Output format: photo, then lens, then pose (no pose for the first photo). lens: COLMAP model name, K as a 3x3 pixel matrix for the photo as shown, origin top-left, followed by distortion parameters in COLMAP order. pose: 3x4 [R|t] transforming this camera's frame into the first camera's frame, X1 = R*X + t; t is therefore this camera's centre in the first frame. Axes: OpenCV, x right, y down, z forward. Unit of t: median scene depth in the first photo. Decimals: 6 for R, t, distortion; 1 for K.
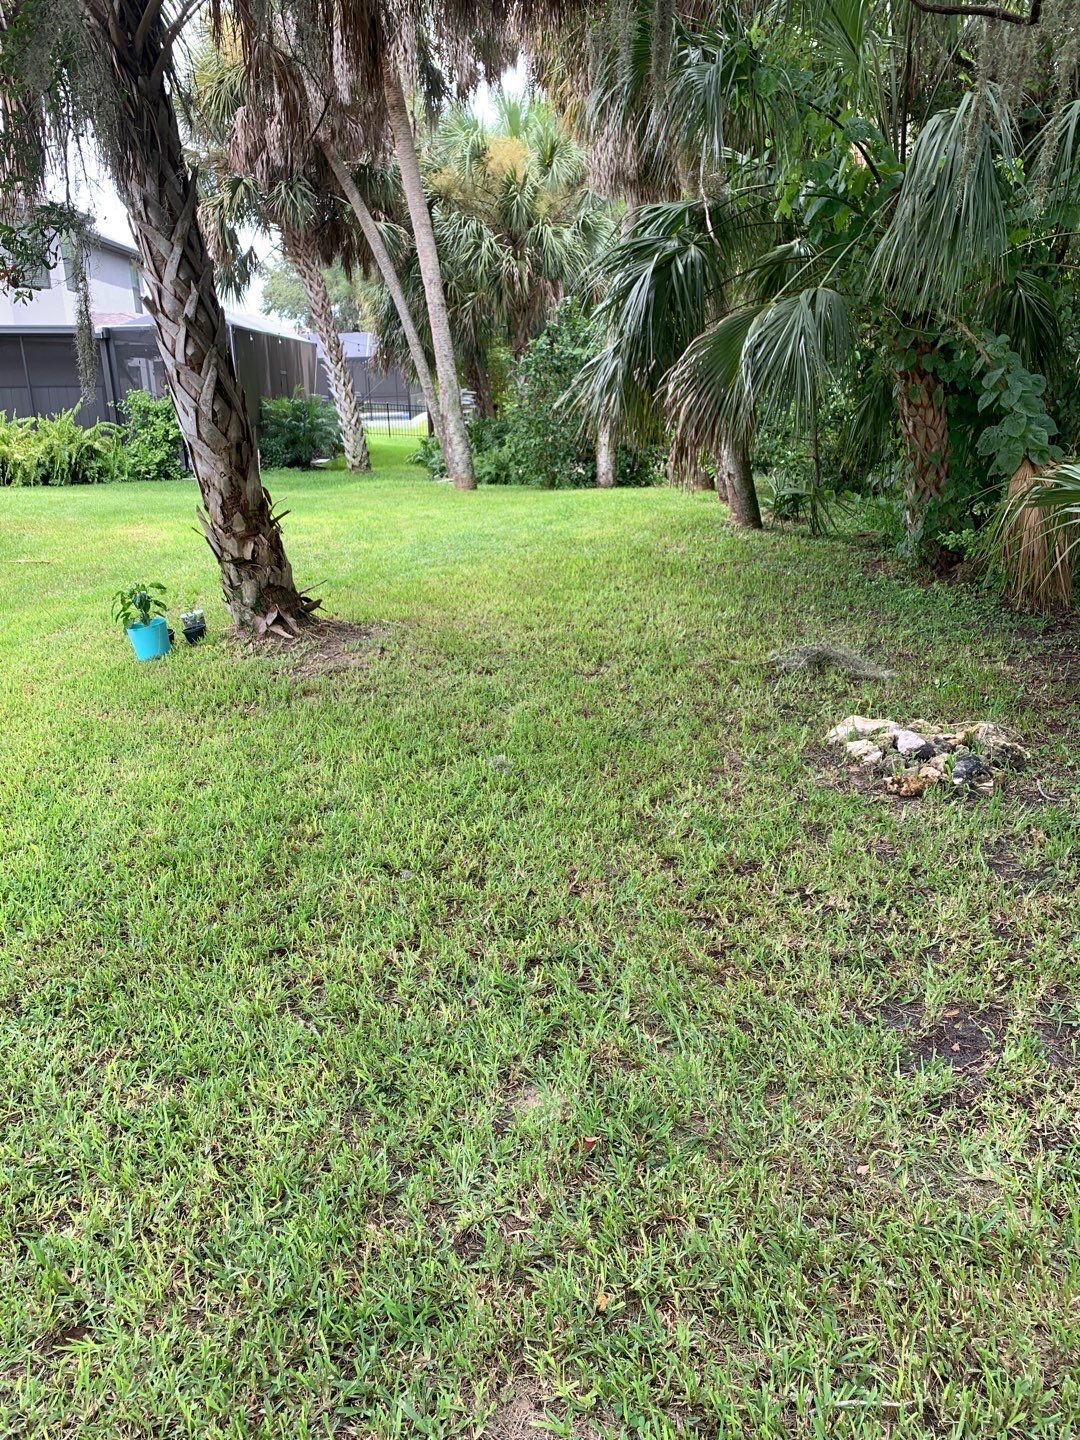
lens RADIAL K [[1101.8, 0, 534.1], [0, 1101.8, 725.6], [0, 0, 1]] dist [0.006787, -0.001669]
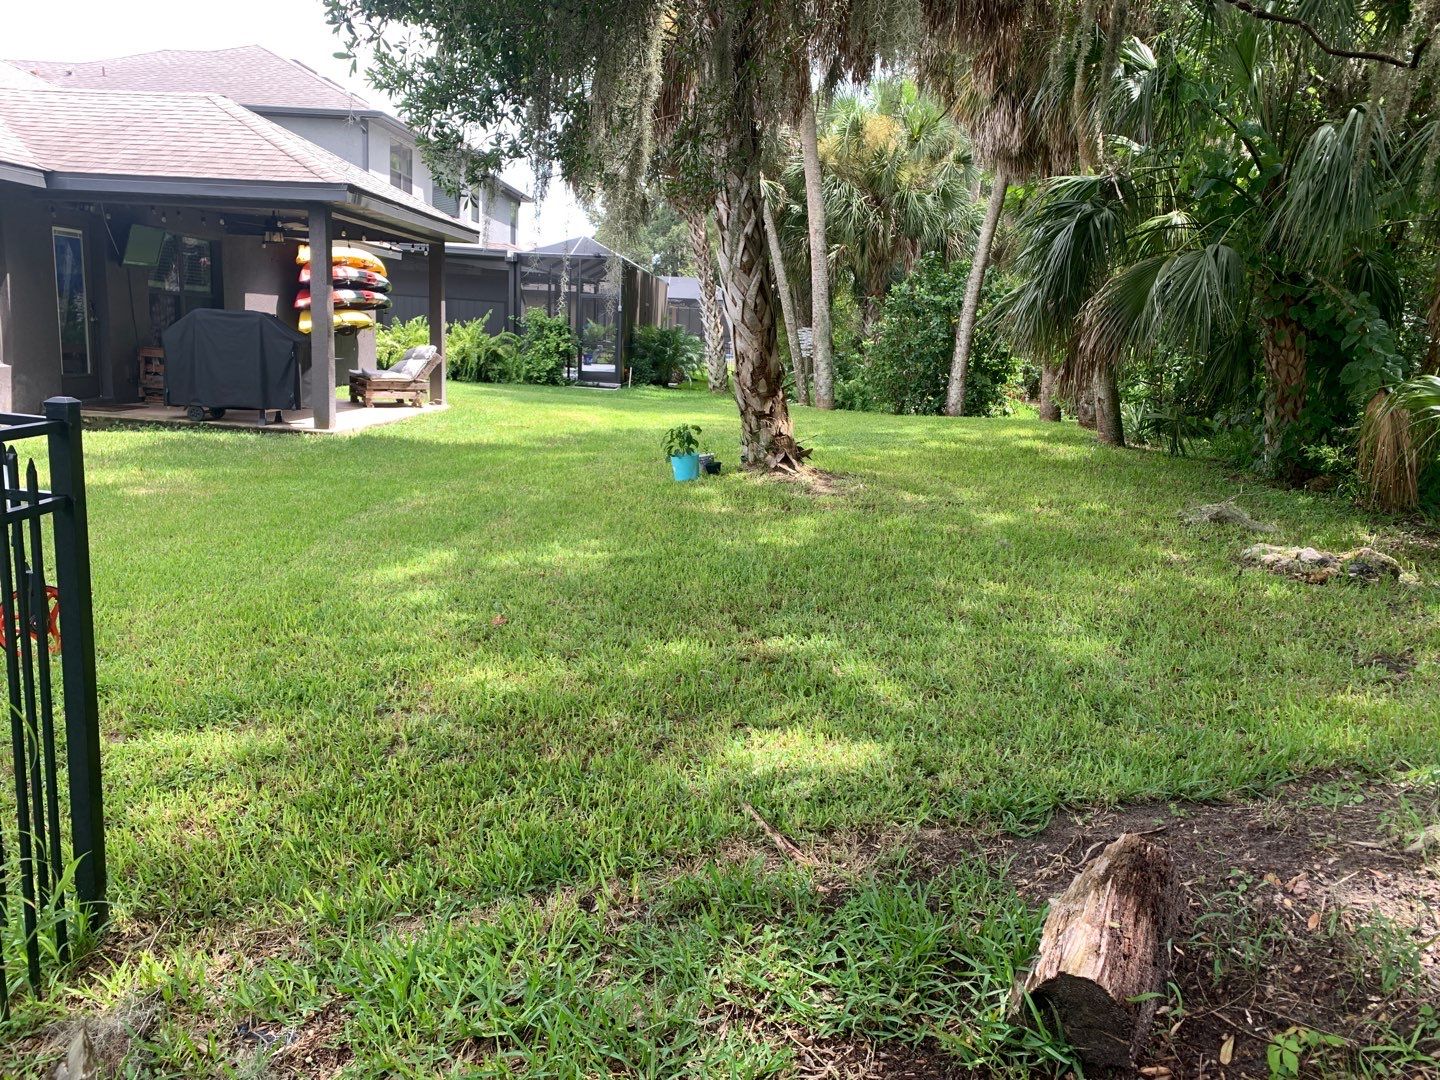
lens RADIAL K [[1062.1, 0, 719.9], [0, 1062.1, 546.3], [0, 0, 1]] dist [0.063555, -0.096052]
pose [[0.991287, 0.091958, -0.094304, -0.125287], [-0.101164, 0.990032, -0.097997, 0.098644], [0.084353, 0.106683, 0.990708, -0.185910]]
